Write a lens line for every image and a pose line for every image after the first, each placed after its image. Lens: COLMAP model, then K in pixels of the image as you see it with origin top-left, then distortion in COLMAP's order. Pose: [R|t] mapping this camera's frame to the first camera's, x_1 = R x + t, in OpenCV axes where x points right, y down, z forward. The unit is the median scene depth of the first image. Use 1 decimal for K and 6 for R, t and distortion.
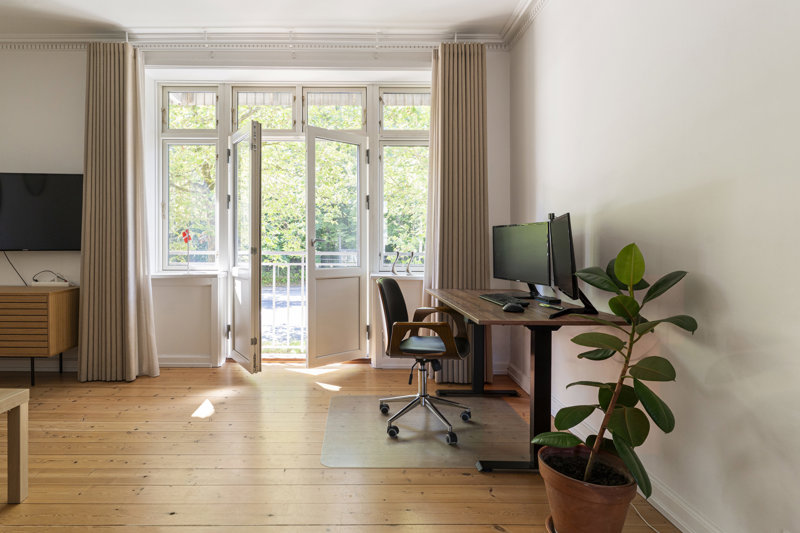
lens RADIAL K [[414.5, 0, 400.2], [0, 414.5, 246.6], [0, 0, 1]] dist [-0.000062, 0.000365]
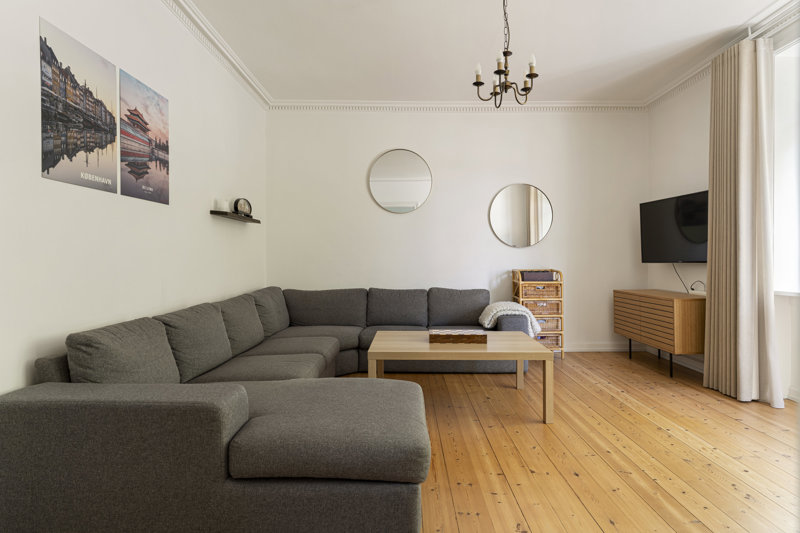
lens RADIAL K [[442.8, 0, 400.0], [0, 442.8, 266.5], [0, 0, 1]] dist [0.000694, 0.000758]
pose [[-0.016196, 0.009222, -0.999826, 0.363990], [0.000339, 0.999957, 0.009218, 0.009707], [0.999869, -0.000190, -0.016198, 0.242875]]
